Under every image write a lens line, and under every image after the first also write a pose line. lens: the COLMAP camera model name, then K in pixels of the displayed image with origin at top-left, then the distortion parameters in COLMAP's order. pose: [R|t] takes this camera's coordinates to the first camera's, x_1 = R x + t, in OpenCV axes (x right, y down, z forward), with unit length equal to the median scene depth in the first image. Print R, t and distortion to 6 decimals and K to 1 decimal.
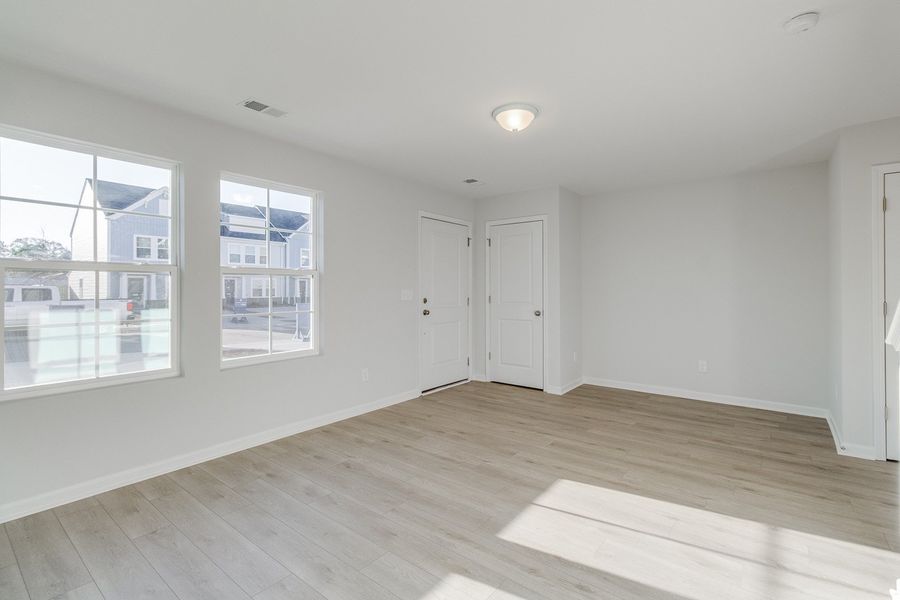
lens RADIAL K [[412.8, 0, 449.7], [0, 412.8, 290.4], [0, 0, 1]] dist [0.016799, -0.000283]
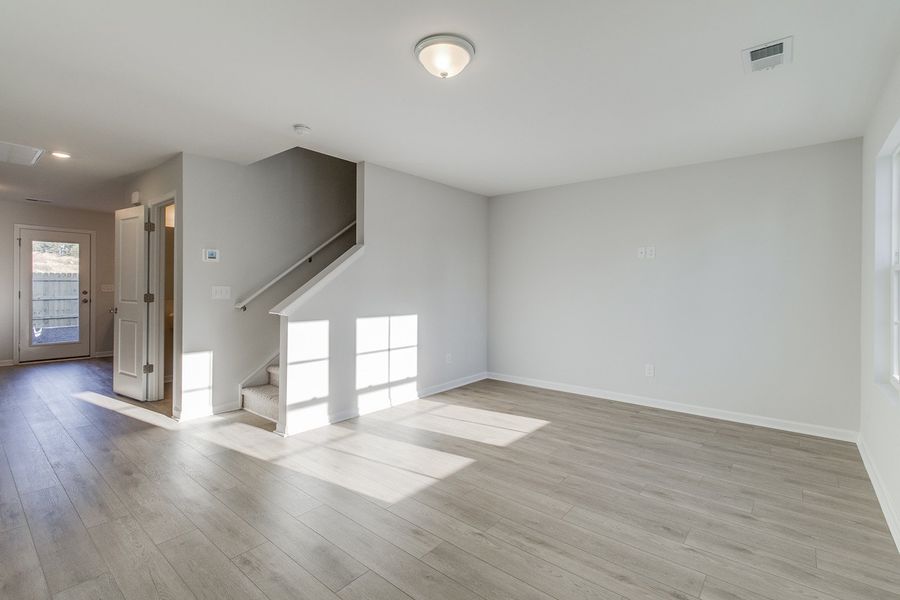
lens RADIAL K [[406.5, 0, 452.3], [0, 406.5, 286.9], [0, 0, 1]] dist [-0.001241, -0.000017]
pose [[-0.999704, -0.007324, 0.023206, 0.136145], [-0.007225, 0.999965, 0.004314, -0.005370], [-0.023236, 0.004145, -0.999721, 1.902396]]
